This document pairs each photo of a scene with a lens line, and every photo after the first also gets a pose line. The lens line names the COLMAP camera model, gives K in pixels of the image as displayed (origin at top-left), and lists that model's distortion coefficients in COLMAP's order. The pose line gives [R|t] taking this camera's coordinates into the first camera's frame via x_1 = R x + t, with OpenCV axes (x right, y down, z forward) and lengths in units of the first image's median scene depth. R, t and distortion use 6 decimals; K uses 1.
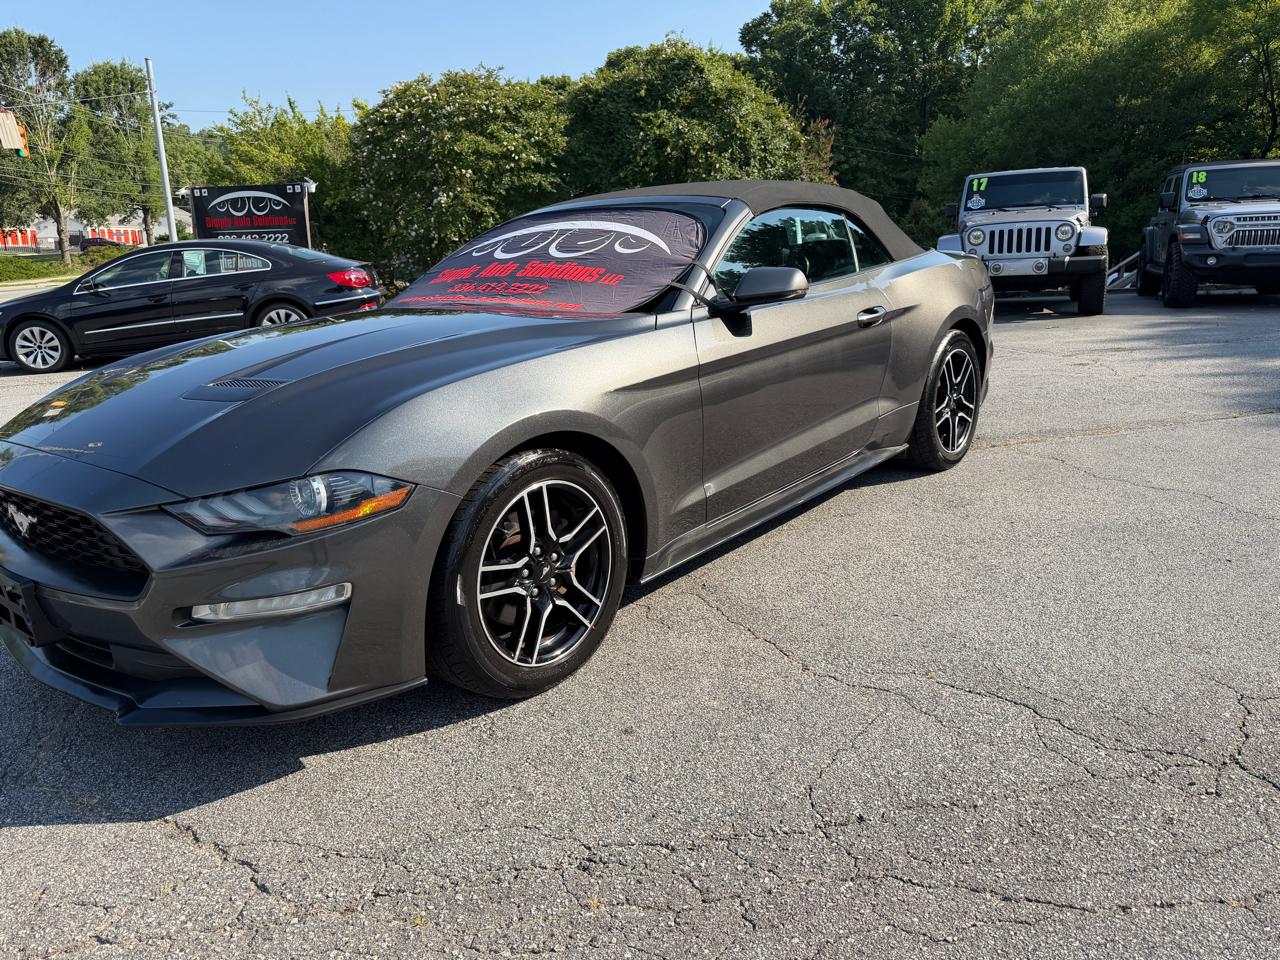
lens RADIAL K [[925.0, 0, 636.1], [0, 925.0, 483.5], [0, 0, 1]] dist [0.022473, -0.030201]
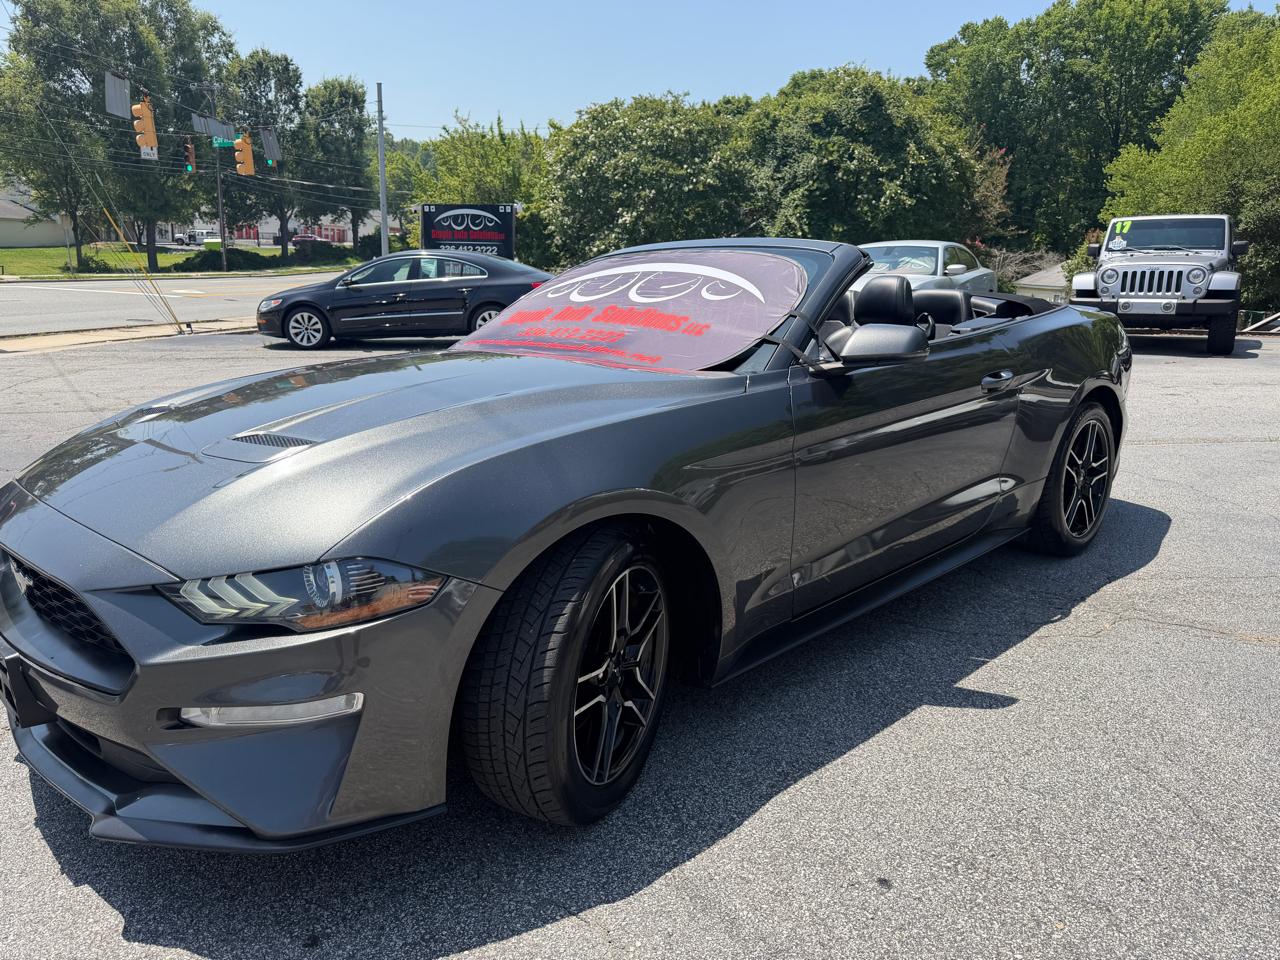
lens RADIAL K [[925.0, 0, 636.6], [0, 925.0, 476.5], [0, 0, 1]] dist [0.022473, -0.030201]
pose [[0.983582, 0.081744, -0.160884, 0.014961], [-0.084964, 0.996296, -0.013227, 0.024511], [0.159207, 0.026679, 0.986885, -0.131045]]
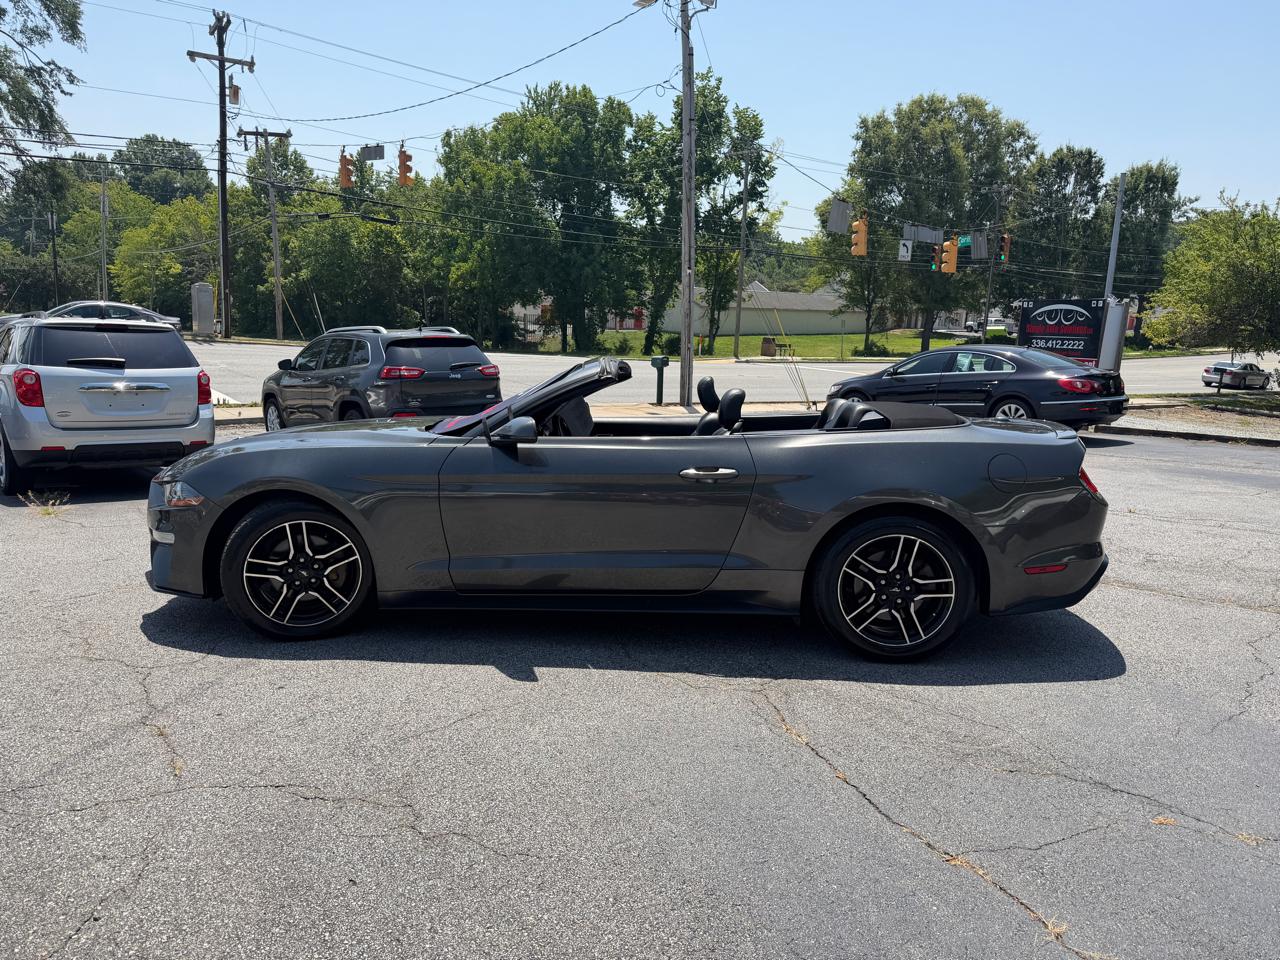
lens RADIAL K [[925.0, 0, 639.2], [0, 925.0, 478.6], [0, 0, 1]] dist [0.022473, -0.030201]
pose [[0.539781, 0.175693, -0.823267, 0.303833], [-0.247756, 0.967818, 0.044098, -0.017467], [0.804521, 0.180166, 0.565938, -0.067106]]
